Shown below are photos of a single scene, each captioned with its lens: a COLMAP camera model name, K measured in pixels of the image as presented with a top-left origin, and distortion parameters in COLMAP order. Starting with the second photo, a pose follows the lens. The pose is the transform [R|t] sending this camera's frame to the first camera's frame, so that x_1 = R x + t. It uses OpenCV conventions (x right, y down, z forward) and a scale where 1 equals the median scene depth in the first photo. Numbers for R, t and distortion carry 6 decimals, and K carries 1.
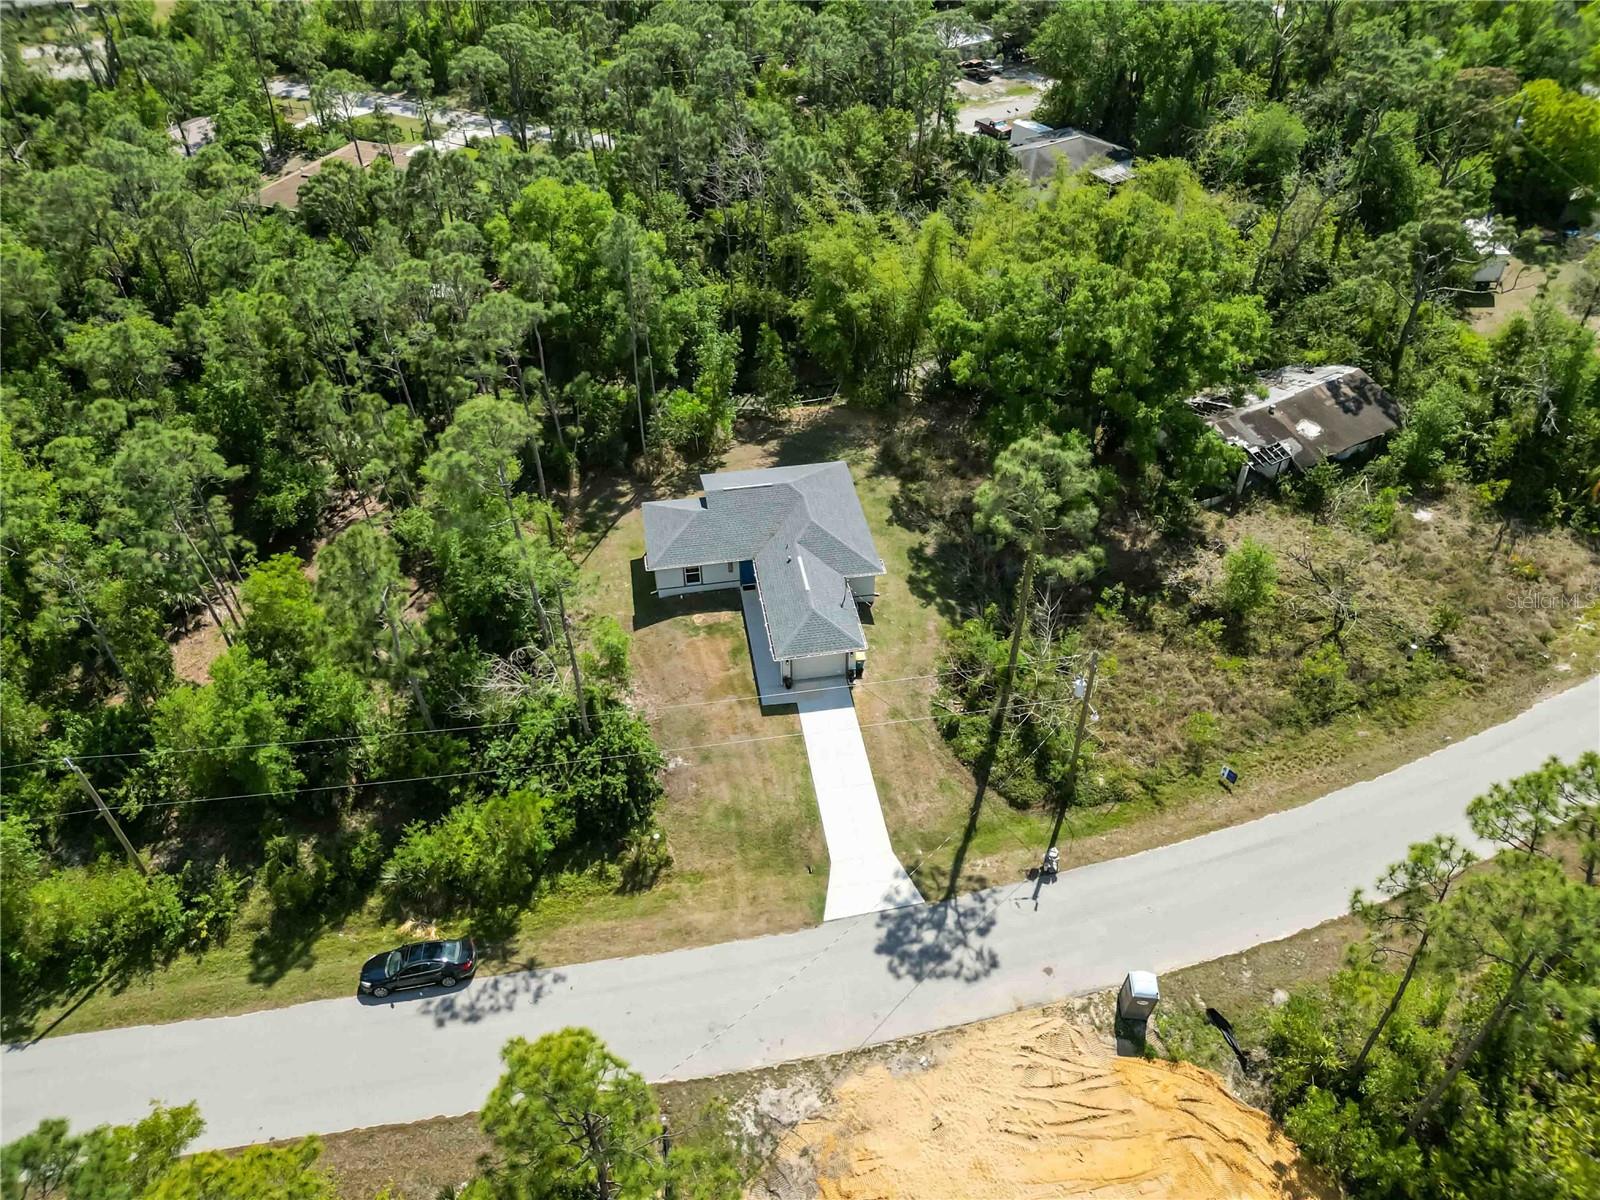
lens RADIAL K [[1115.1, 0, 800.0], [0, 1115.1, 600.0], [0, 0, 1]] dist [0.059388, -0.042707]
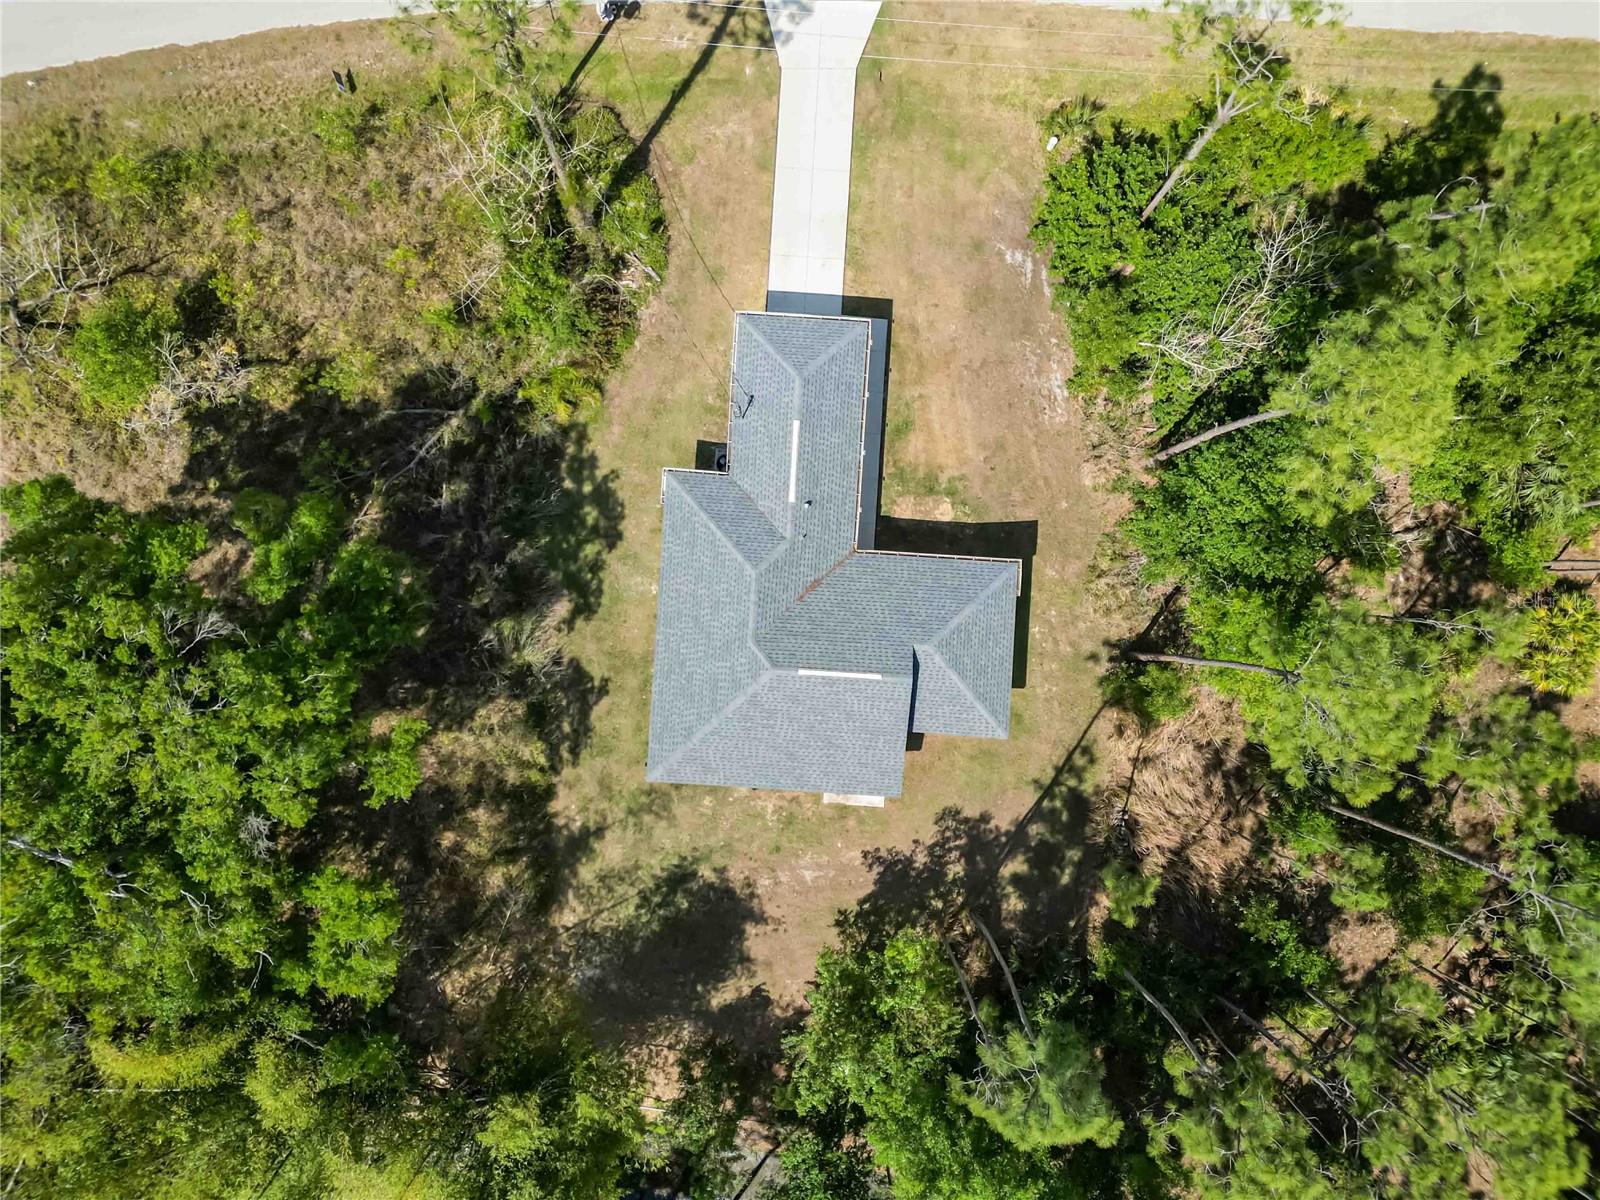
lens RADIAL K [[1115.1, 0, 800.0], [0, 1115.1, 600.0], [0, 0, 1]] dist [0.059388, -0.042707]
pose [[-0.974720, -0.222023, 0.025033, -0.037490], [0.160048, -0.615644, 0.771600, -0.616664], [-0.155902, 0.756101, 0.635615, 0.684706]]
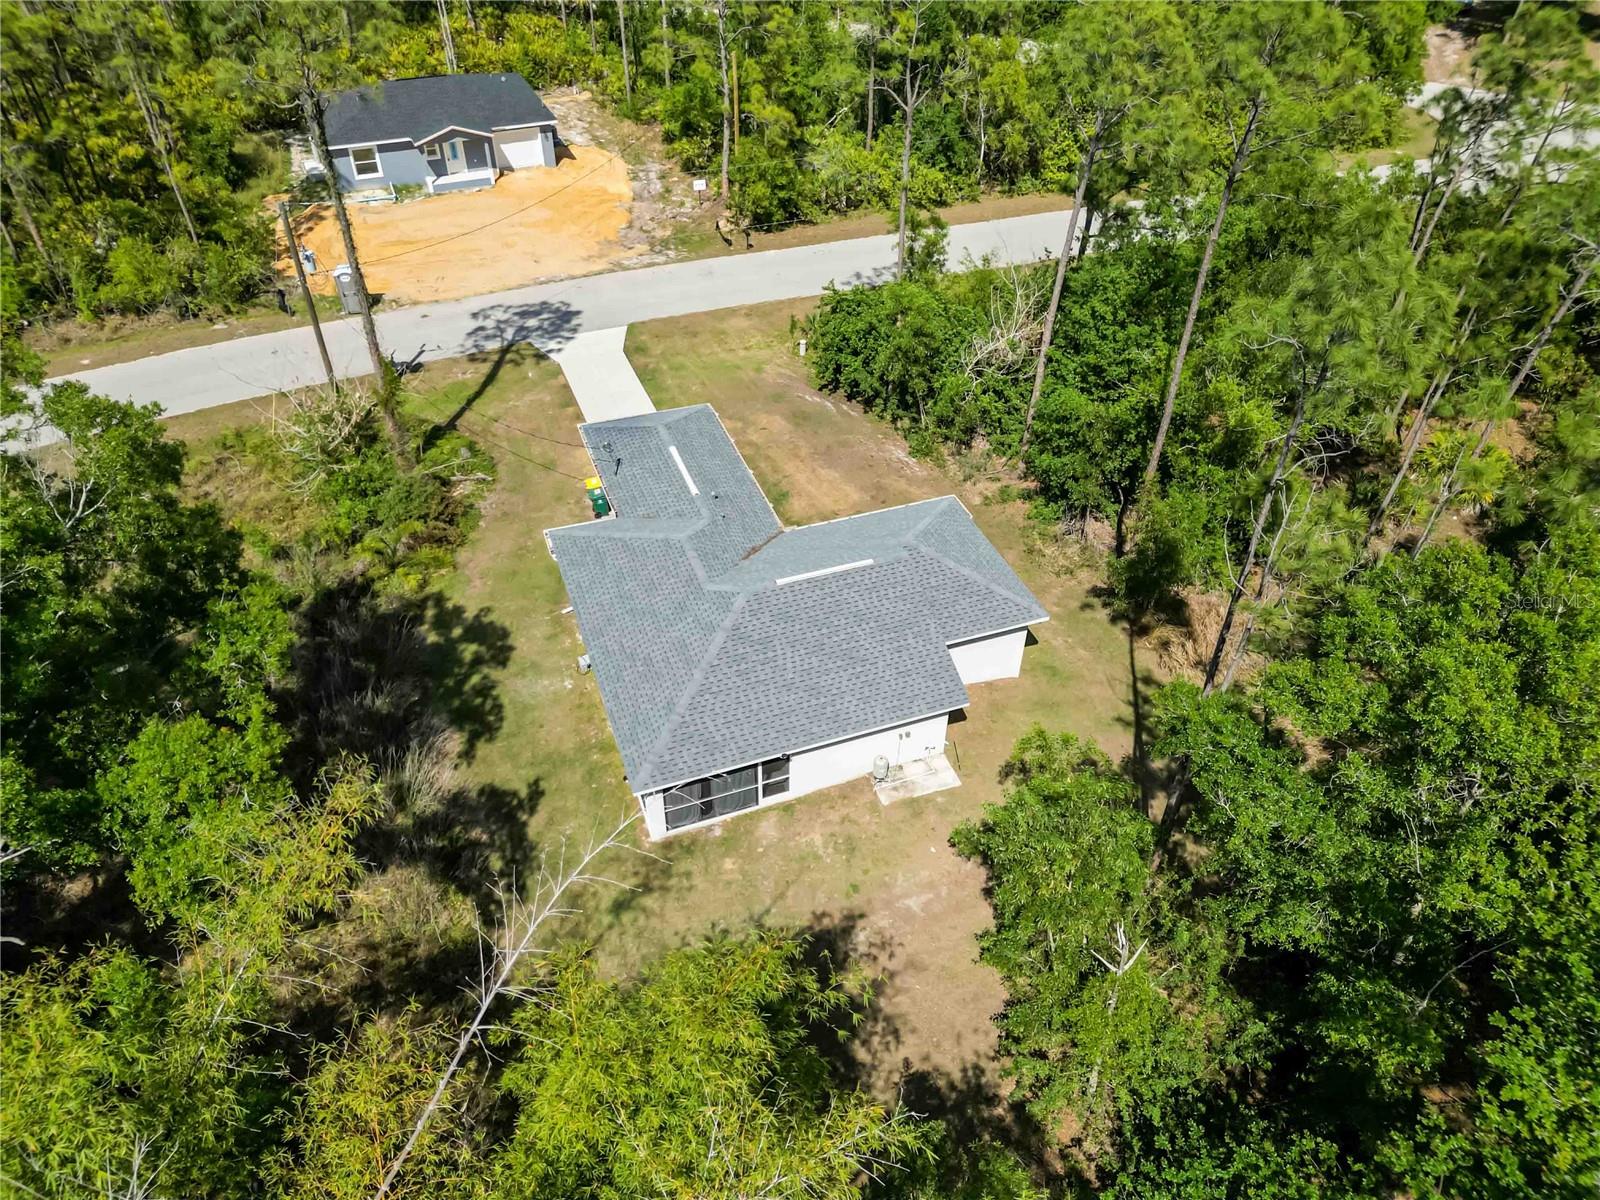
lens RADIAL K [[1120.2, 0, 800.0], [0, 1120.2, 600.0], [0, 0, 1]] dist [0.047049, -0.034556]
pose [[-0.982372, 0.129684, -0.134639, 0.033620], [-0.113330, 0.159627, 0.980650, -0.651261], [0.148667, 0.978622, -0.142116, 1.237559]]
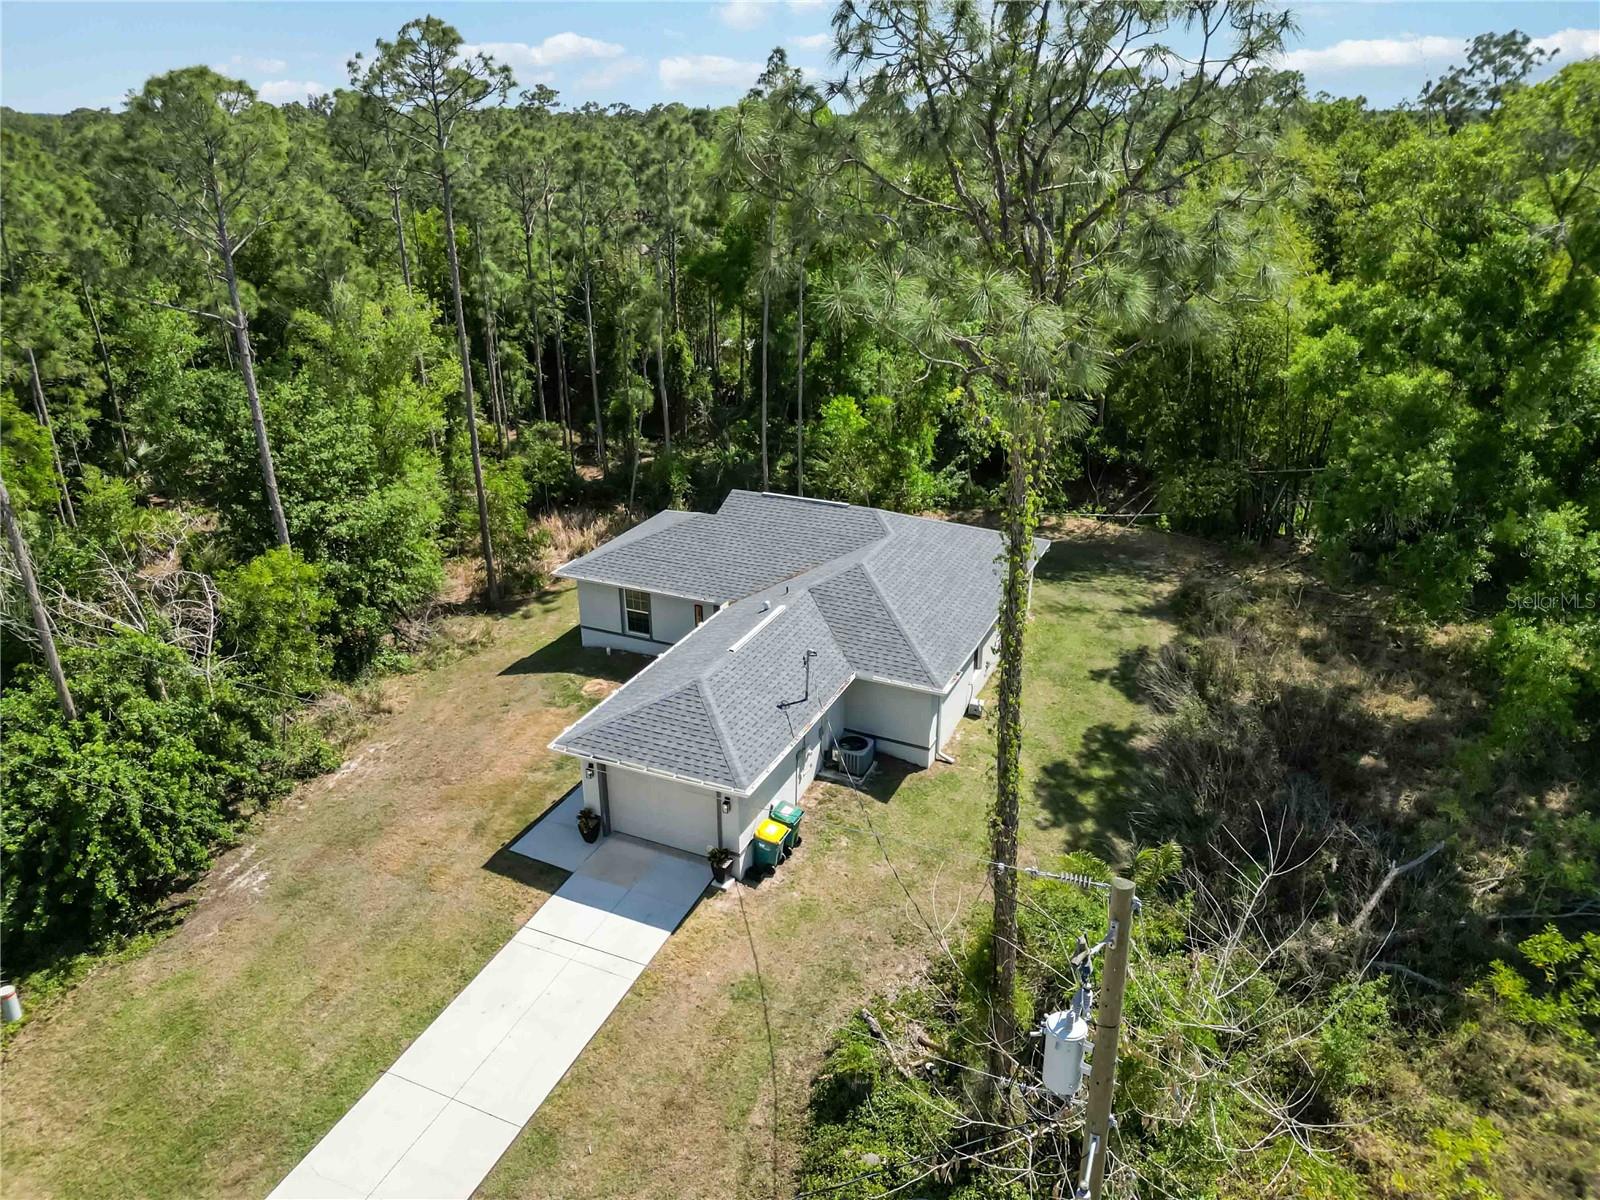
lens RADIAL K [[1127.4, 0, 800.0], [0, 1127.4, 600.0], [0, 0, 1]] dist [0.009707, 0.002057]
pose [[0.830410, 0.226603, -0.508990, 0.261523], [-0.368640, 0.908461, -0.196984, 0.052377], [0.417761, 0.351211, 0.837930, 0.659794]]
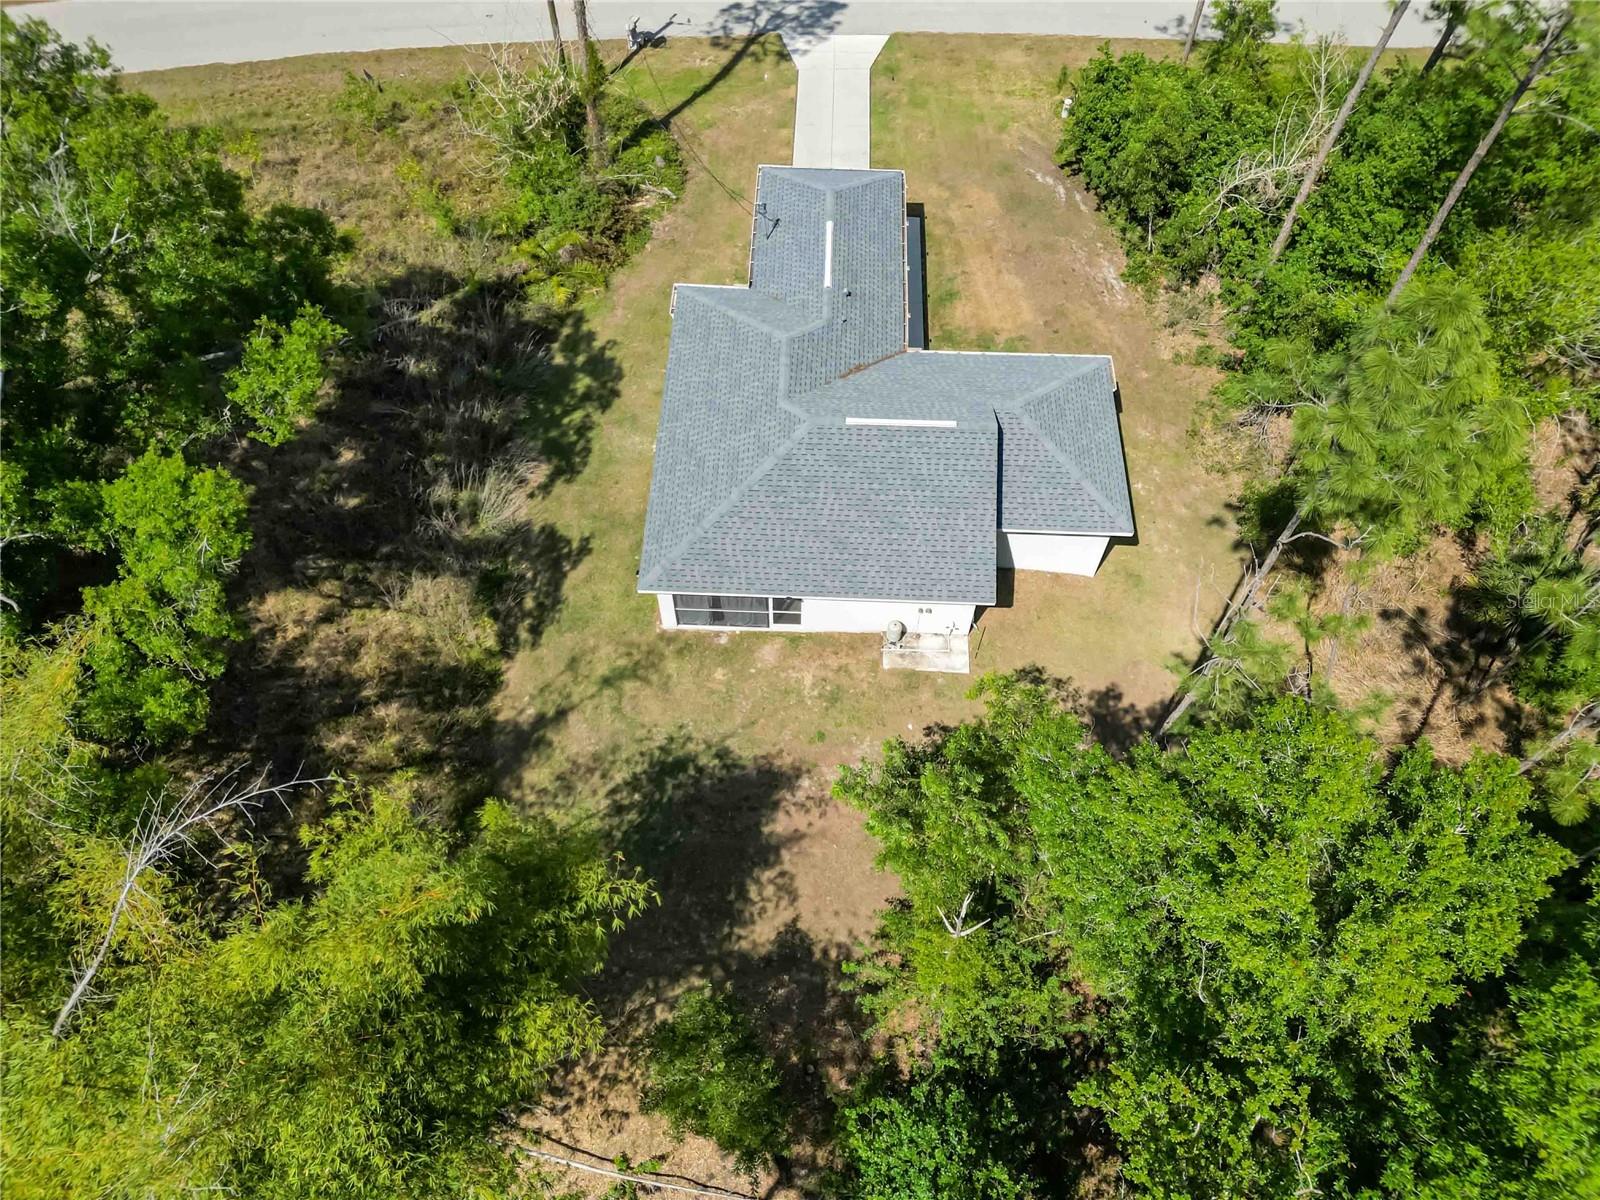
lens RADIAL K [[1115.1, 0, 800.0], [0, 1115.1, 600.0], [0, 0, 1]] dist [0.059388, -0.042707]
pose [[-0.979808, -0.160545, 0.119173, -0.083434], [0.139665, -0.123051, 0.982523, -0.640913], [-0.143075, 0.979328, 0.142989, 1.160951]]
